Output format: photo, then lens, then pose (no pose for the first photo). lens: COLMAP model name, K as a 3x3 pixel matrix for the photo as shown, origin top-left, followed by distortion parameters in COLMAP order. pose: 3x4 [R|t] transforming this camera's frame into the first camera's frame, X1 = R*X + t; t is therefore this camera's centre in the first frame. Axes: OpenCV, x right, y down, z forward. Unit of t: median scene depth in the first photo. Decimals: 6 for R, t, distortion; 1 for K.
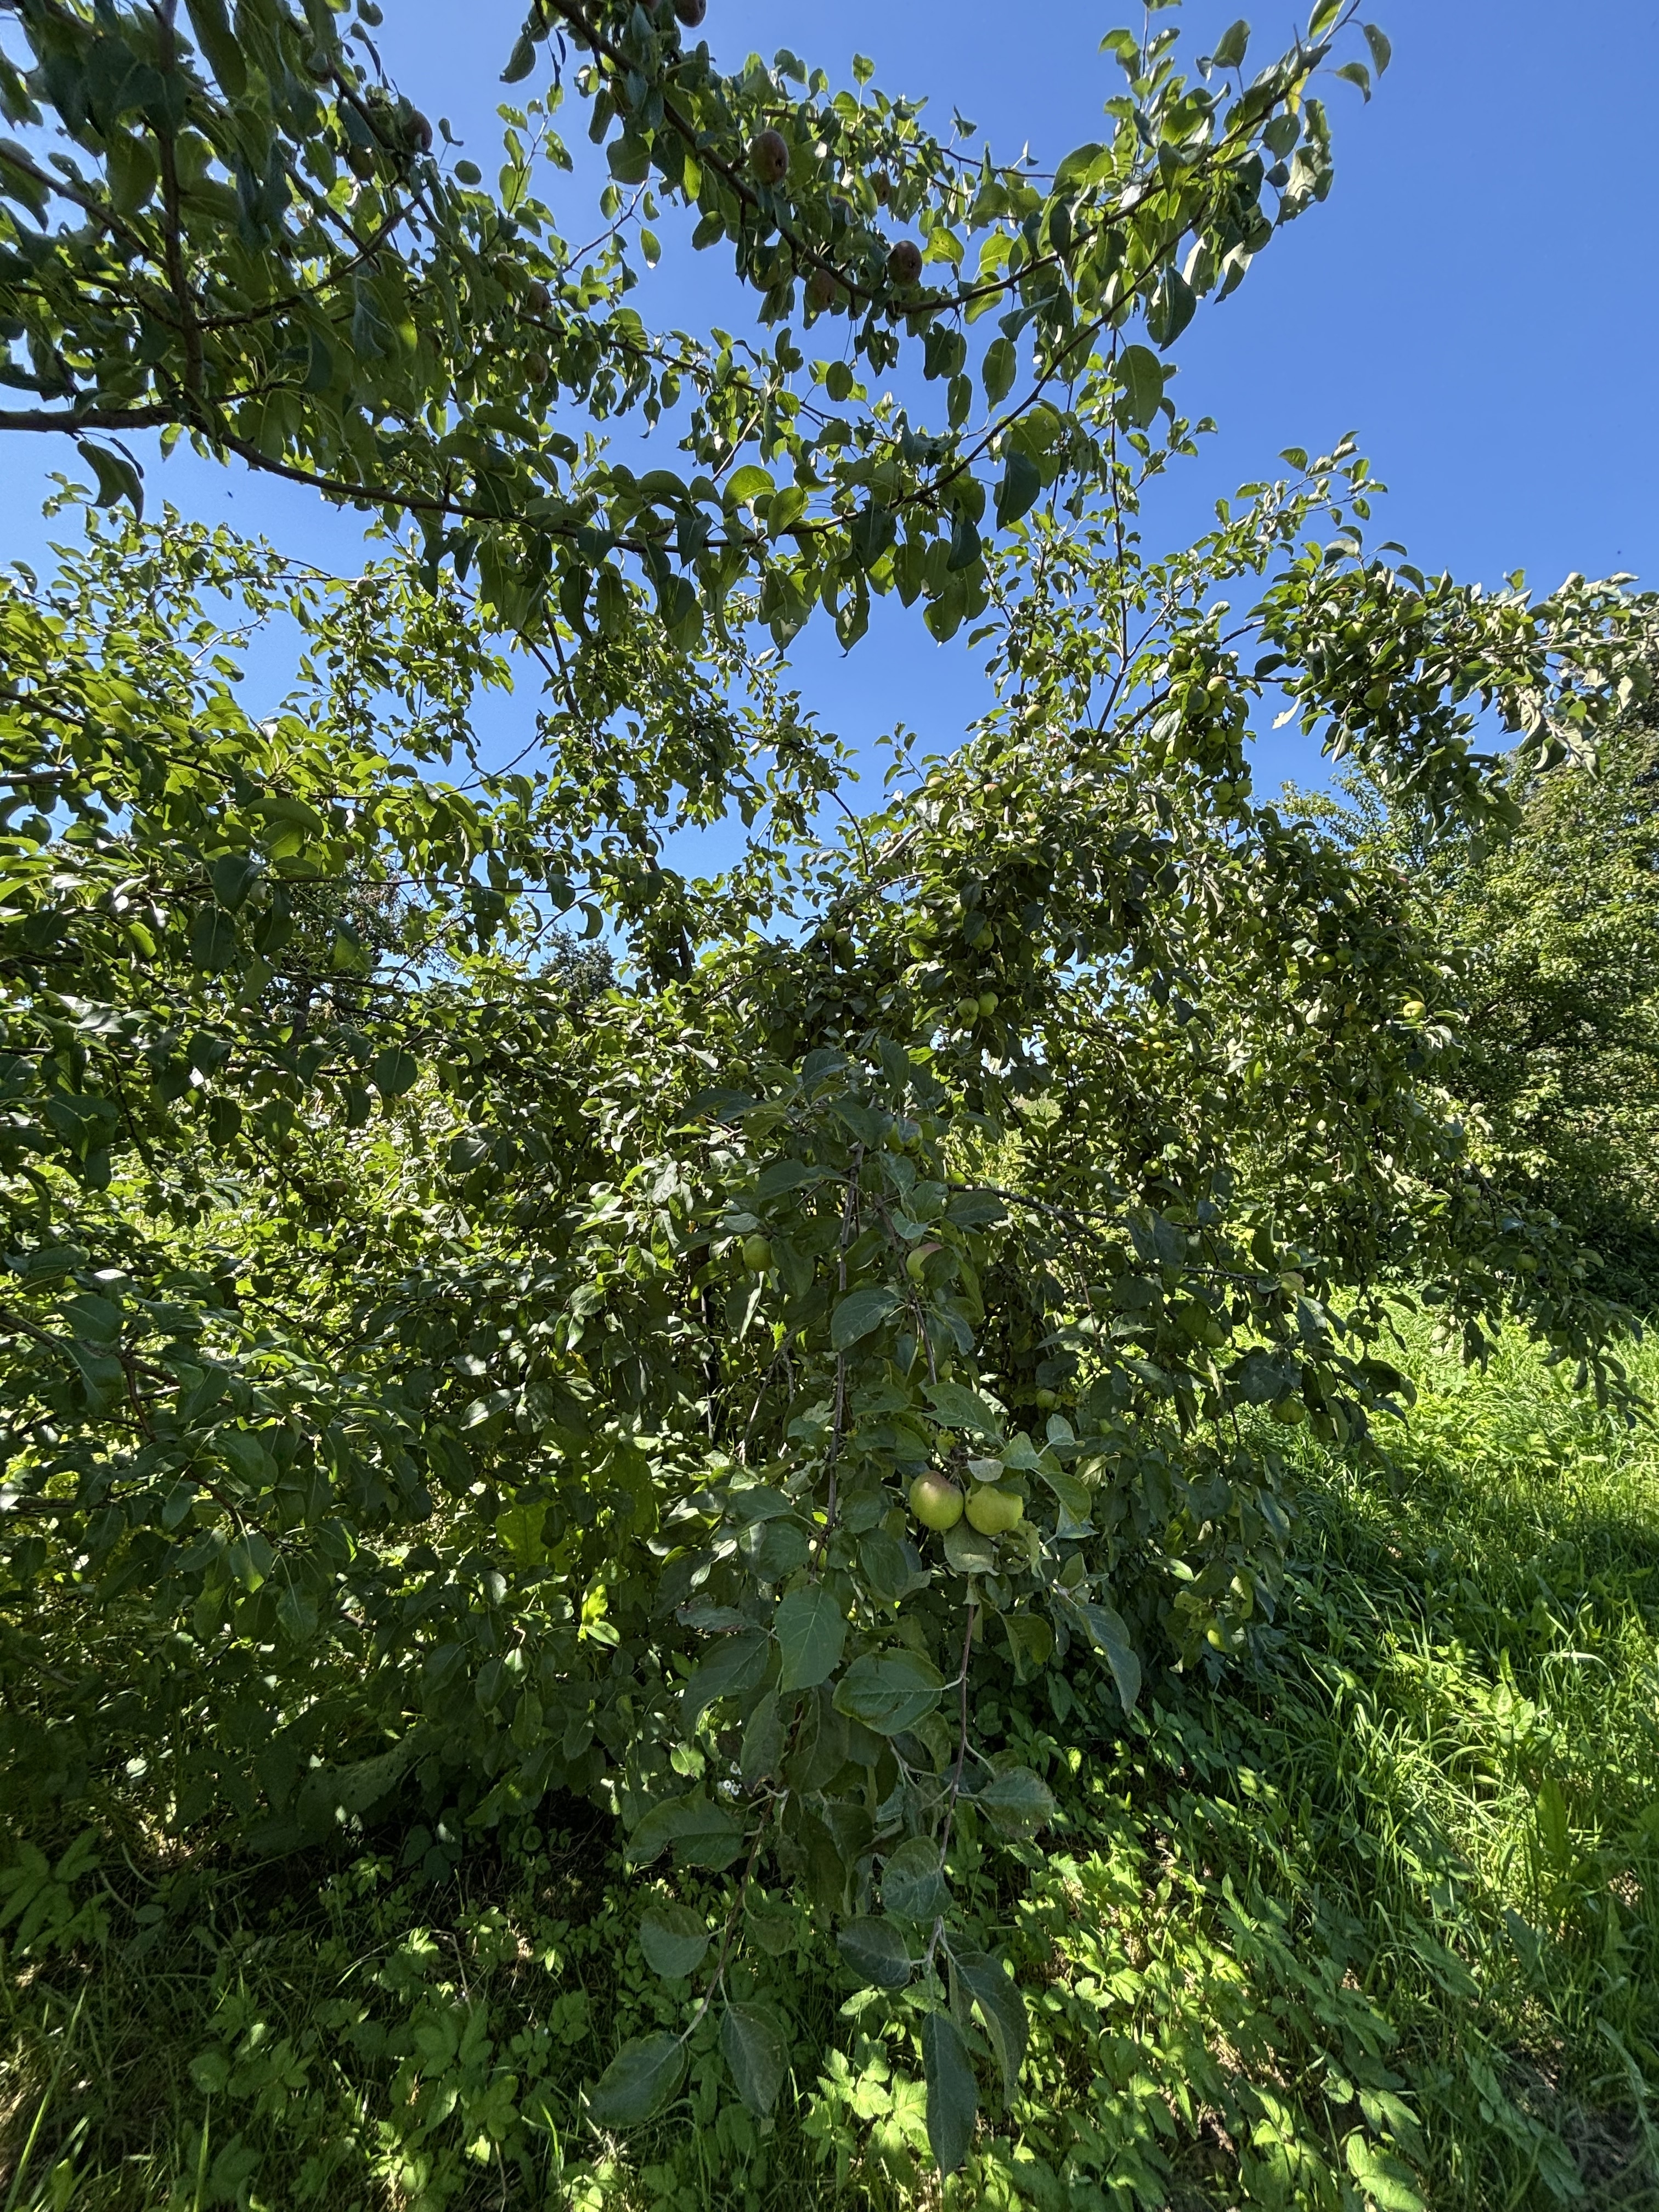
lens RADIAL K [[895.0, 0, 829.4], [0, 895.0, 1106.3], [0, 0, 1]] dist [-0.000661, 0.001686]
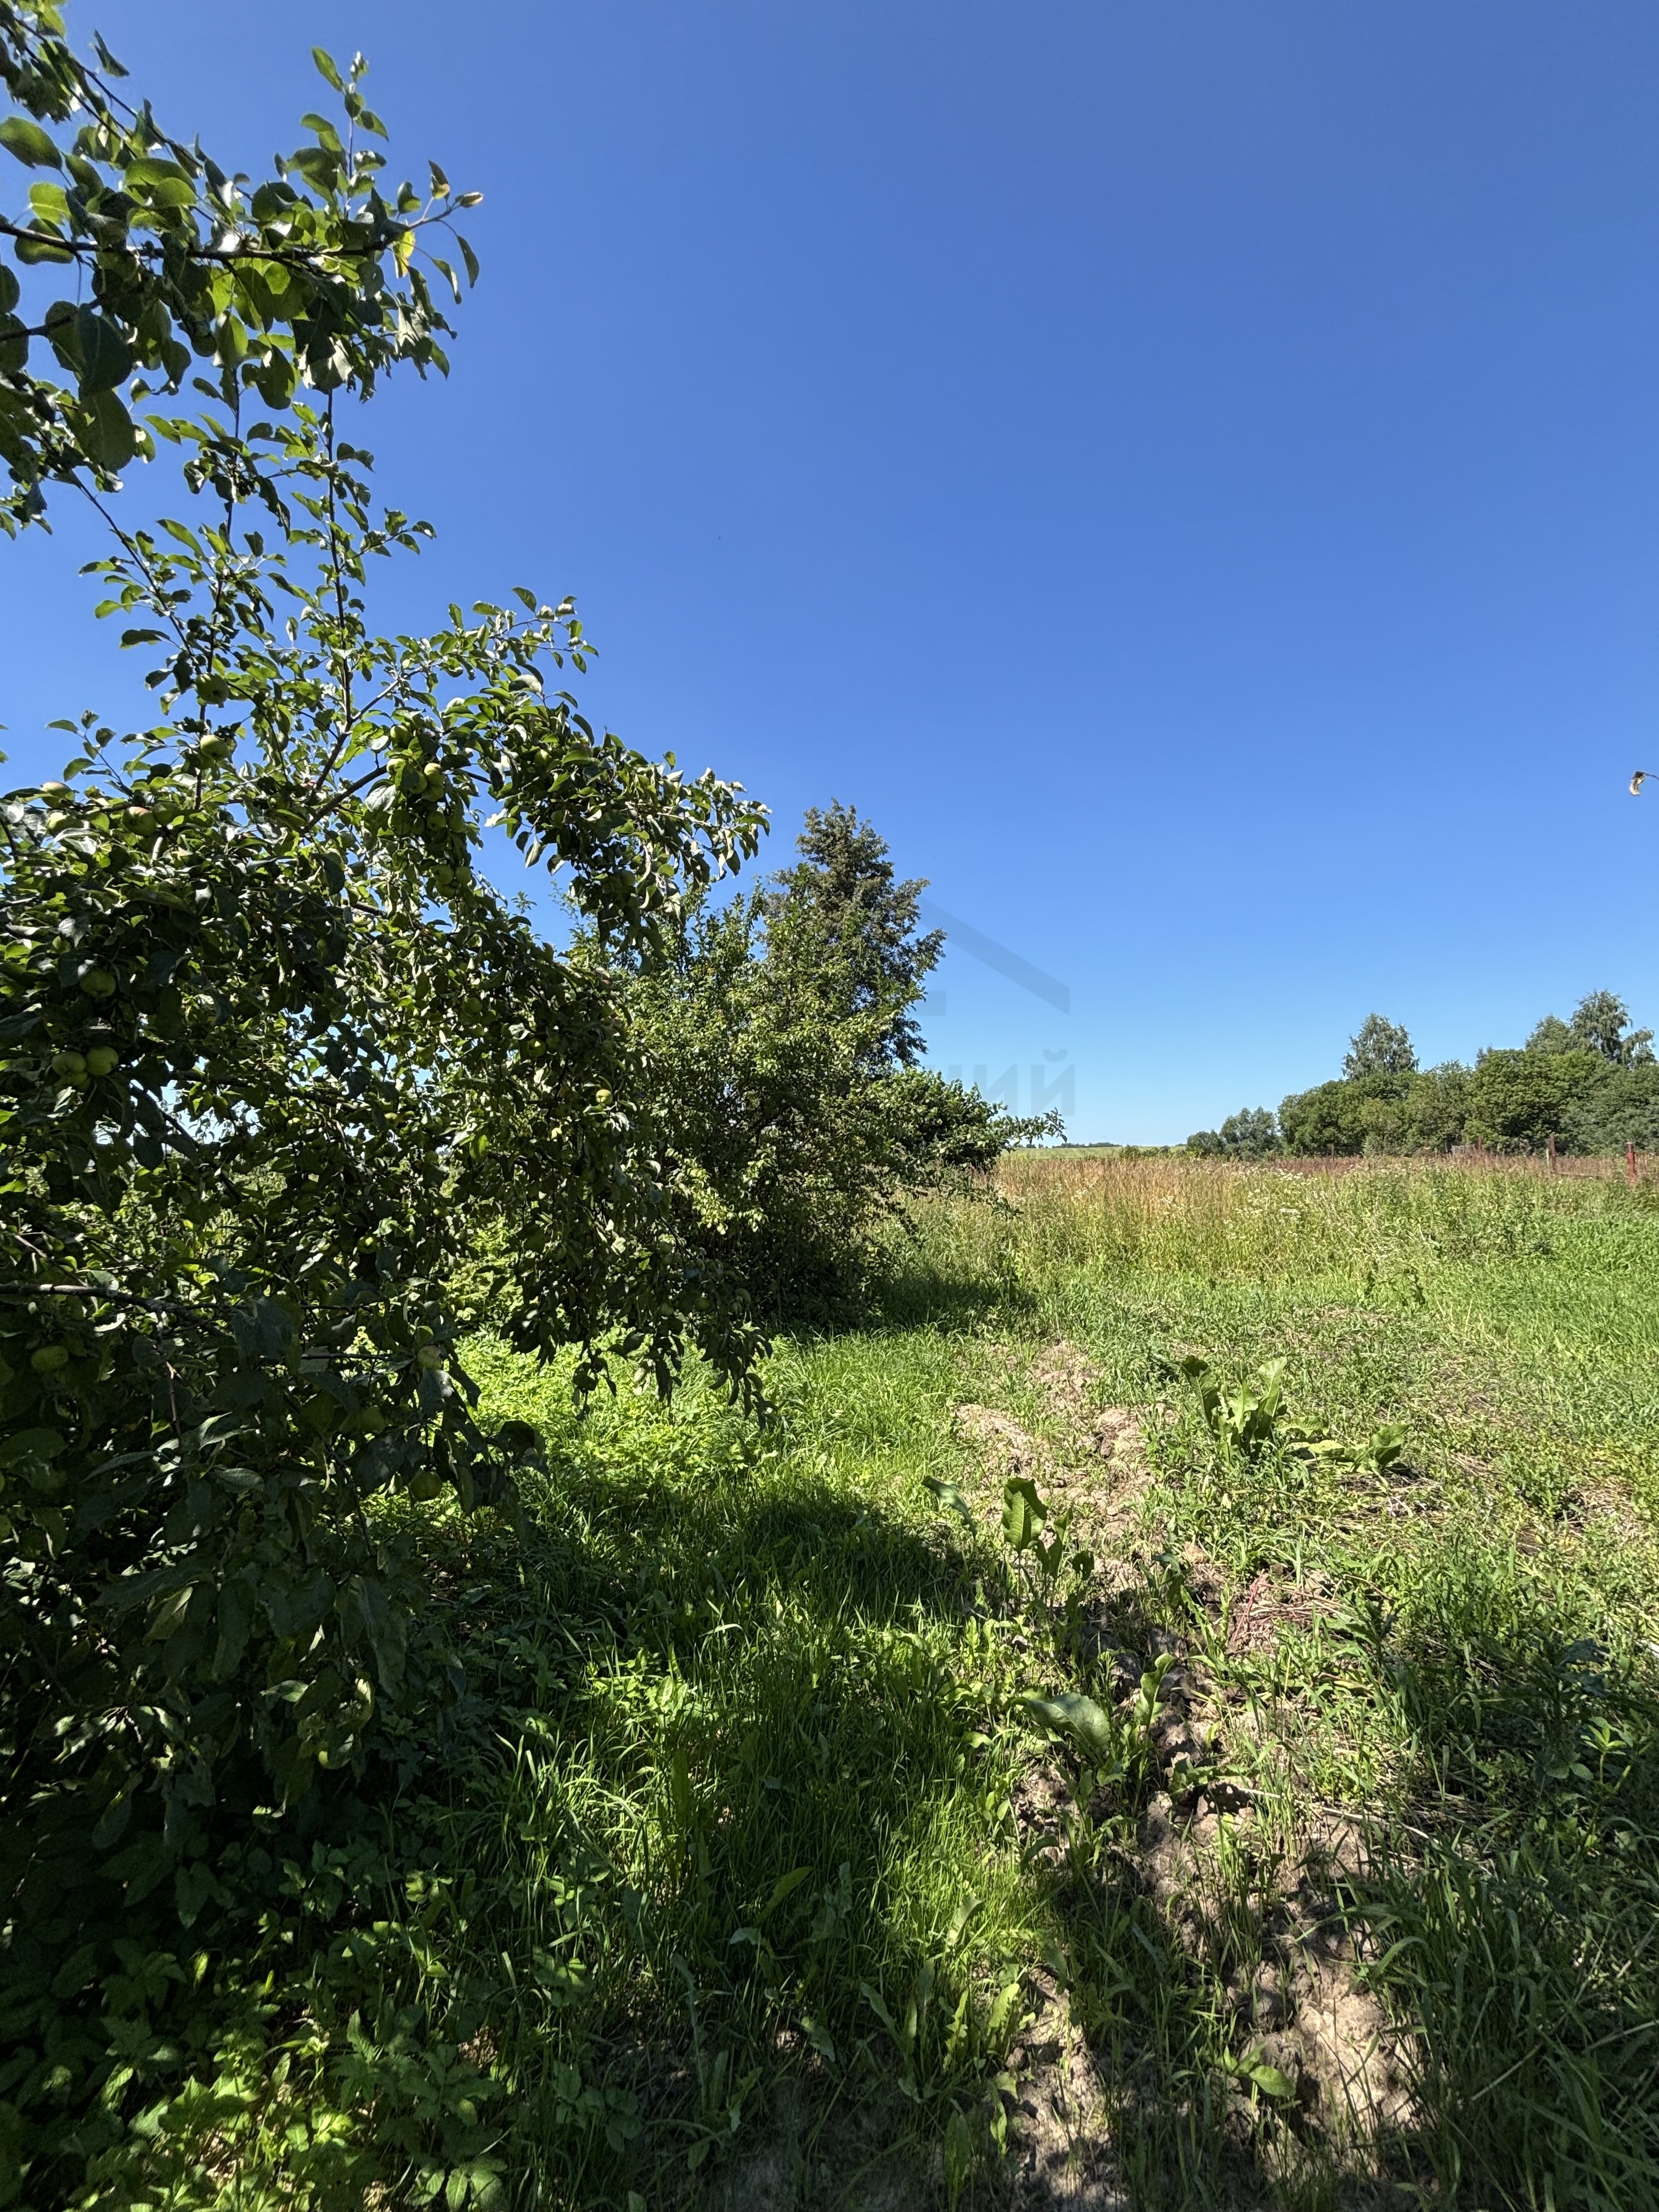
lens RADIAL K [[895.0, 0, 829.5], [0, 895.0, 1105.6], [0, 0, 1]] dist [-0.000661, 0.001686]
pose [[0.755918, 0.041851, 0.653327, 0.106537], [0.009579, 0.997141, -0.074958, -0.002978], [-0.654596, 0.062921, 0.753356, -0.052131]]
